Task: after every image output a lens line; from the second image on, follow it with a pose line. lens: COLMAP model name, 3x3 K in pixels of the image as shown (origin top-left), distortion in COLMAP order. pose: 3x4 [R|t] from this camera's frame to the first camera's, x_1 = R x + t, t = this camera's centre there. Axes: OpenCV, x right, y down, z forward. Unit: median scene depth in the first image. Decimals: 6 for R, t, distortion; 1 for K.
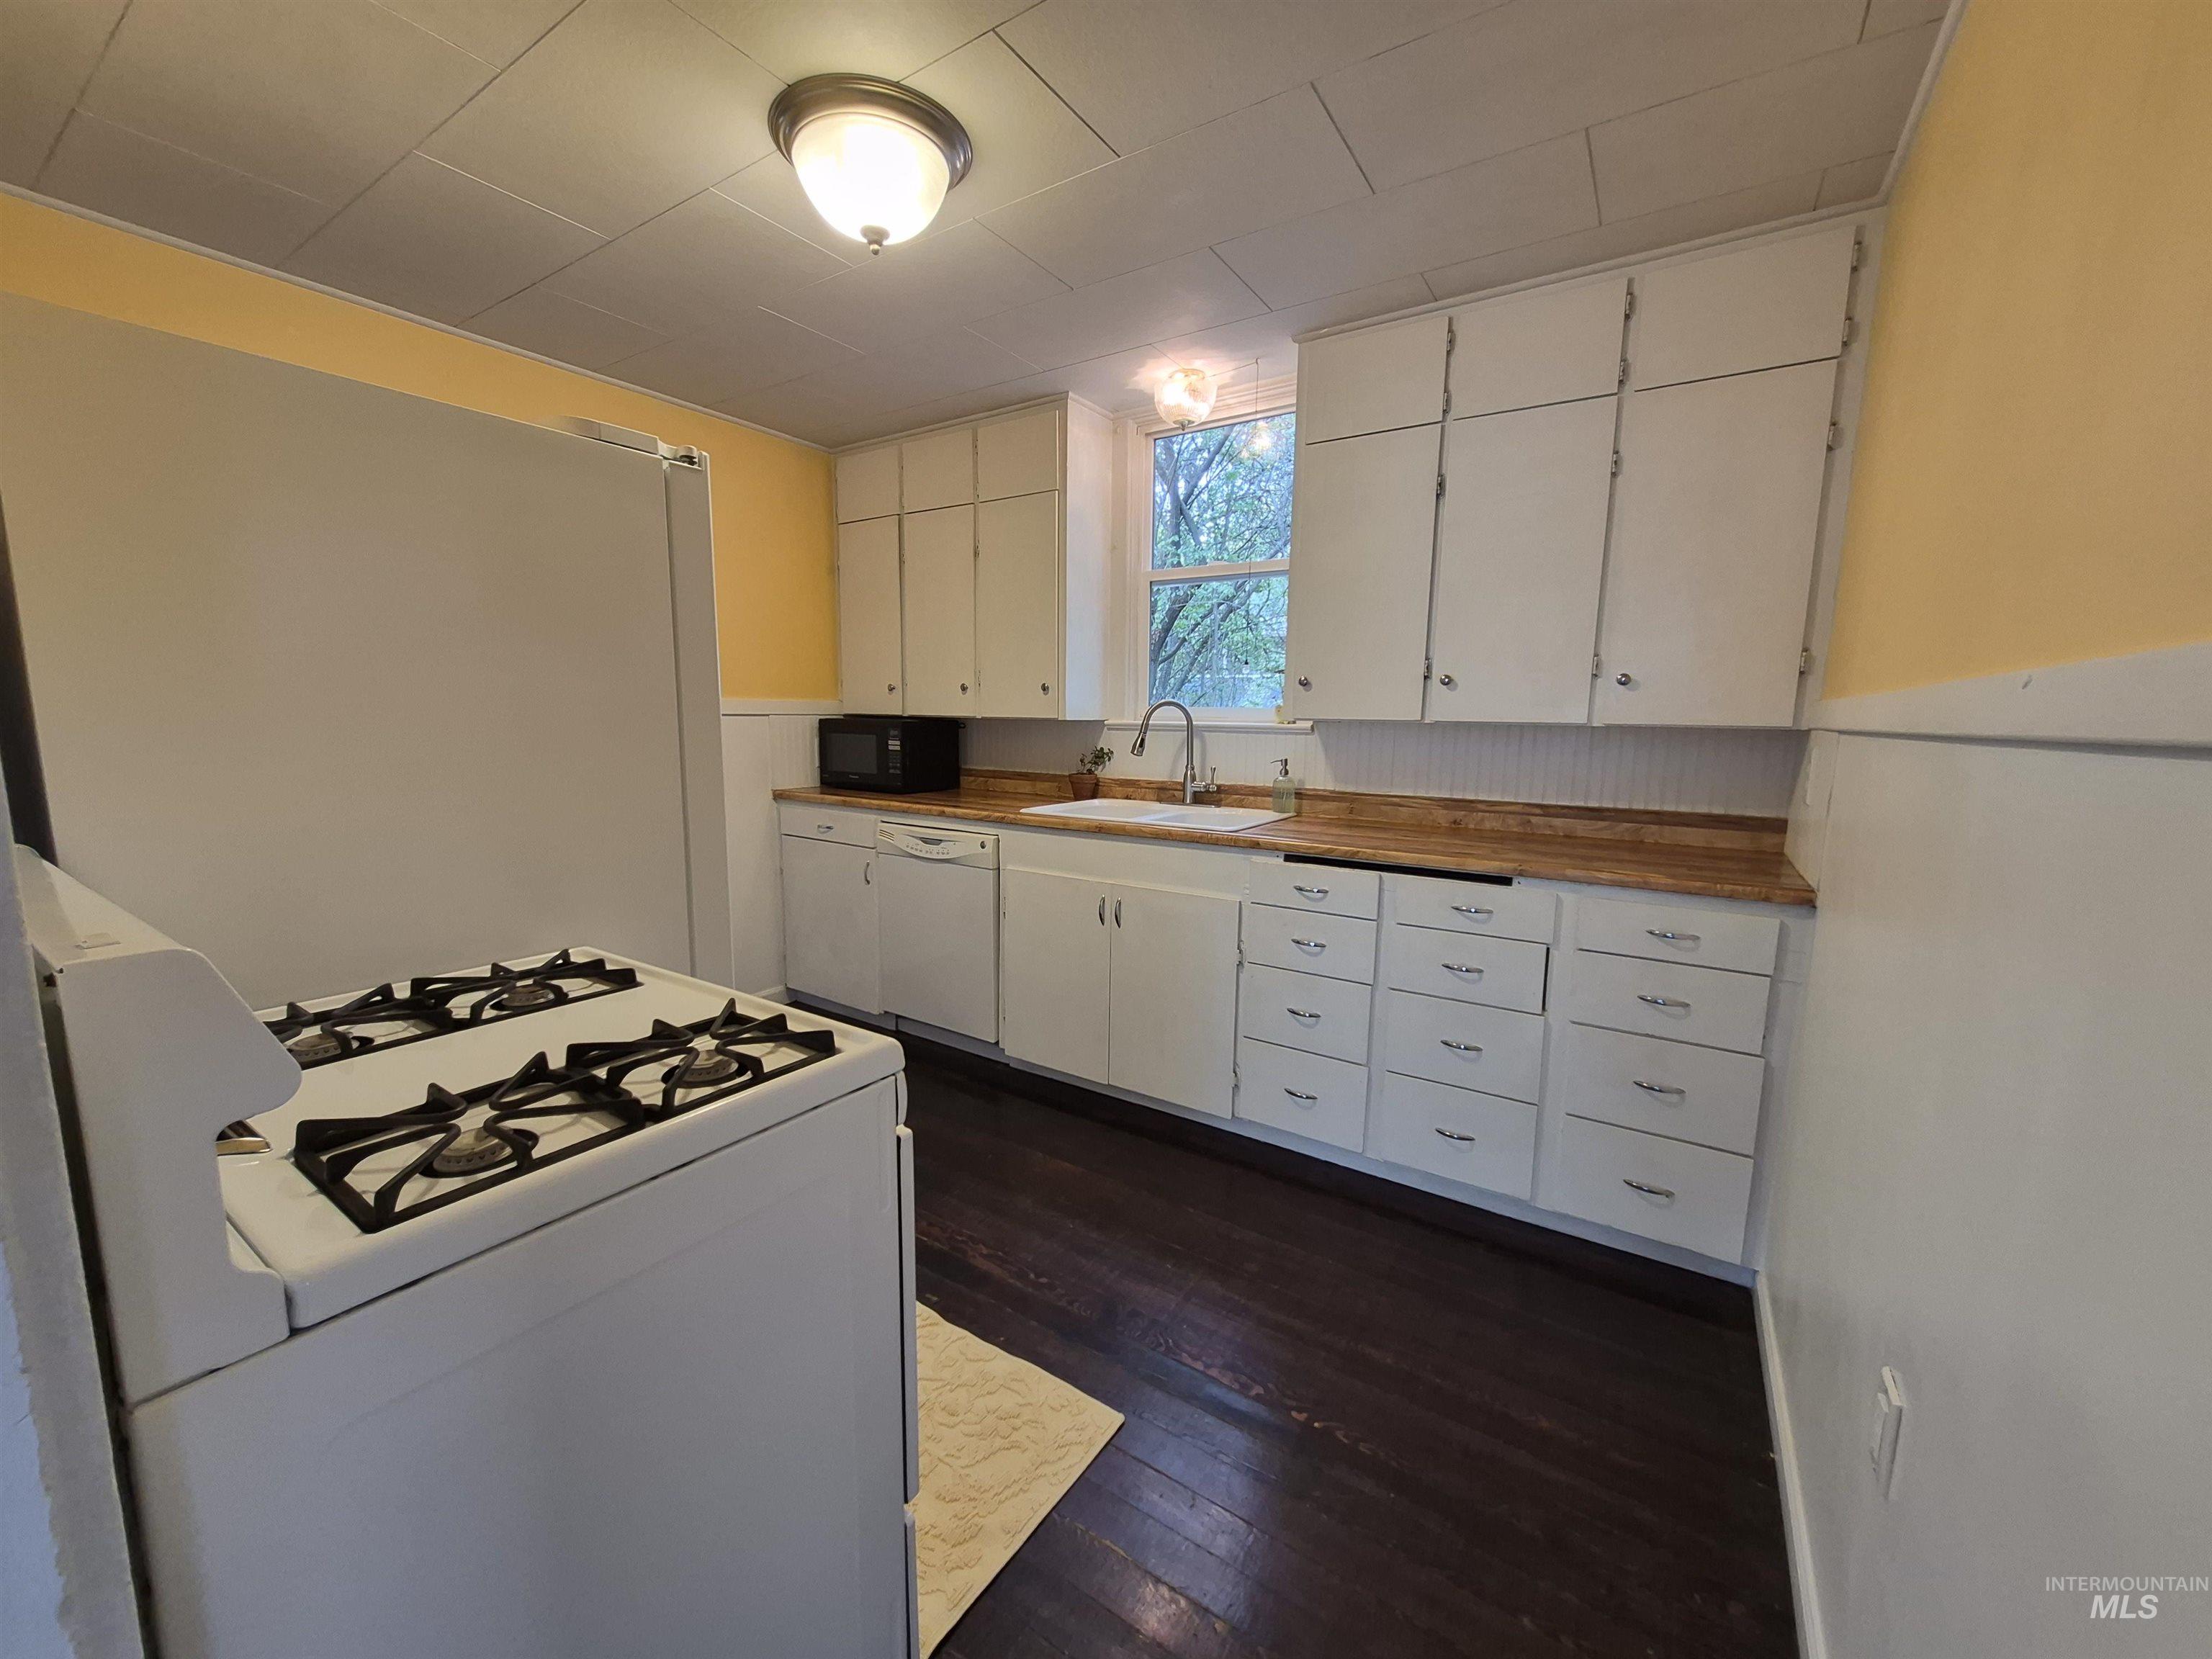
lens RADIAL K [[863.8, 0, 1093.2], [0, 863.8, 830.0], [0, 0, 1]] dist [0.006301, -0.000676]
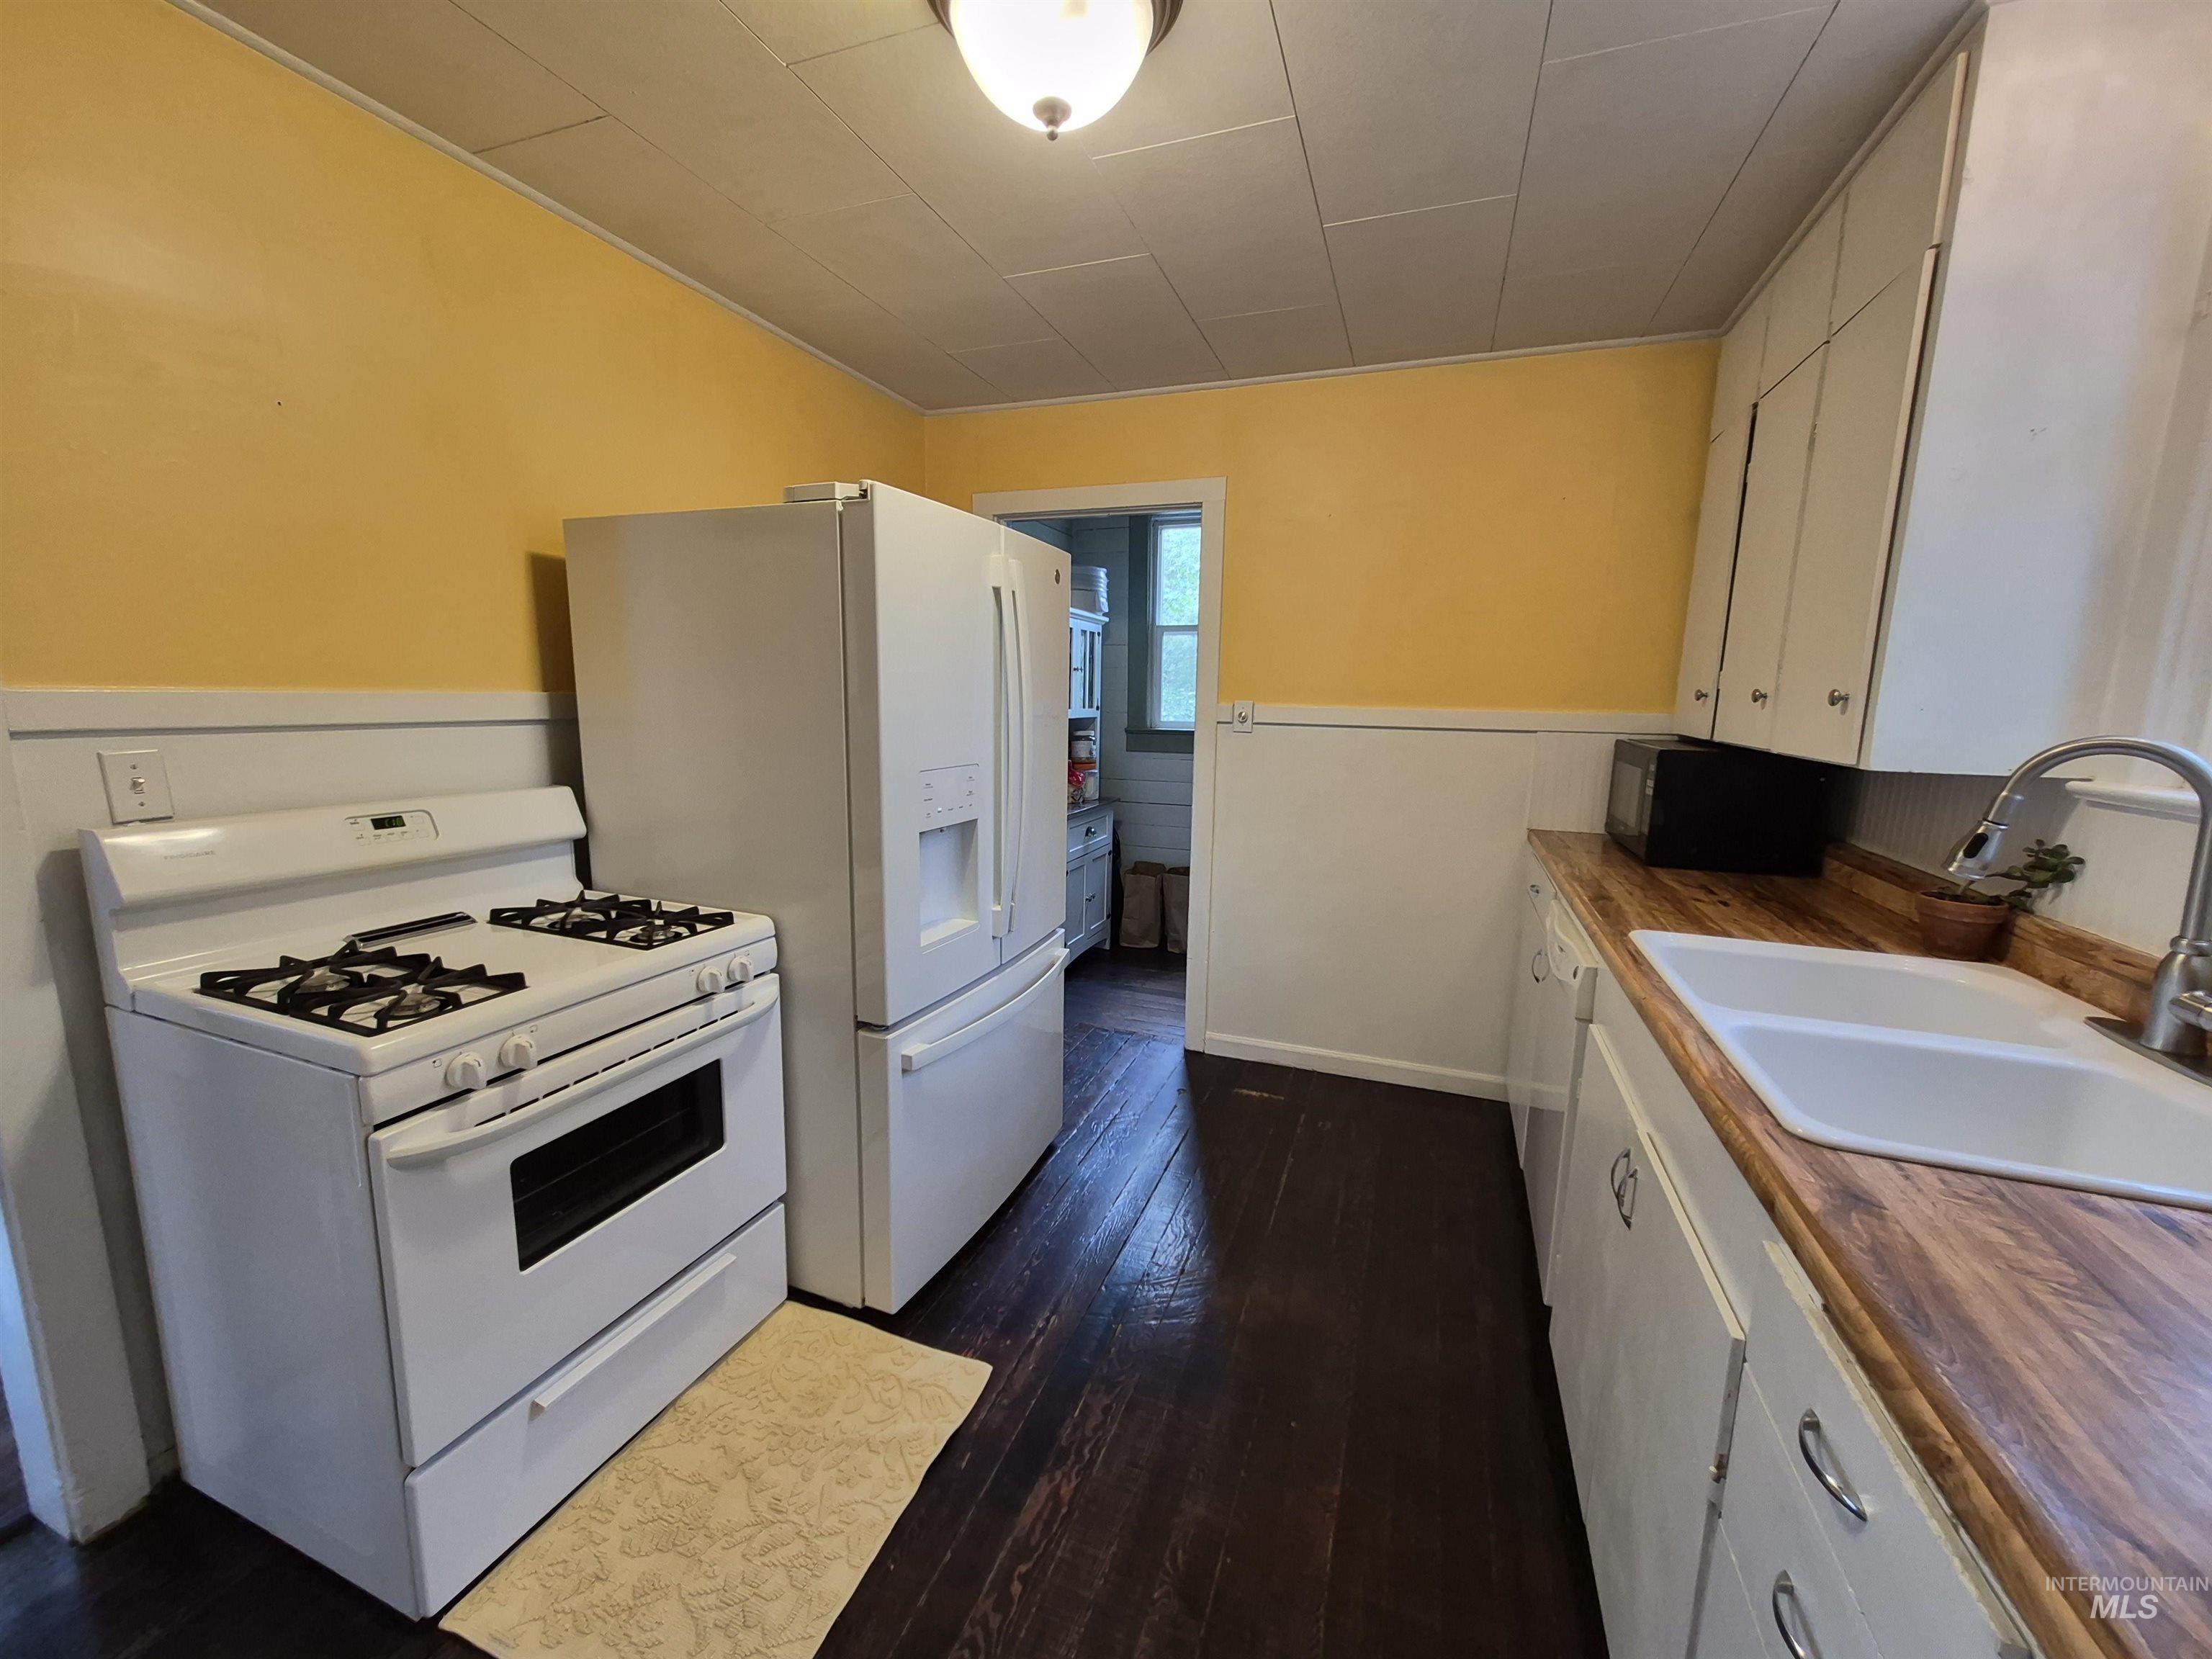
lens RADIAL K [[863.8, 0, 1105.4], [0, 863.8, 815.2], [0, 0, 1]] dist [0.006301, -0.000676]
pose [[0.228011, 0.136308, -0.964070, 0.296892], [-0.150712, 0.983159, 0.103362, -0.084541], [0.961923, 0.121729, 0.244715, 0.468458]]
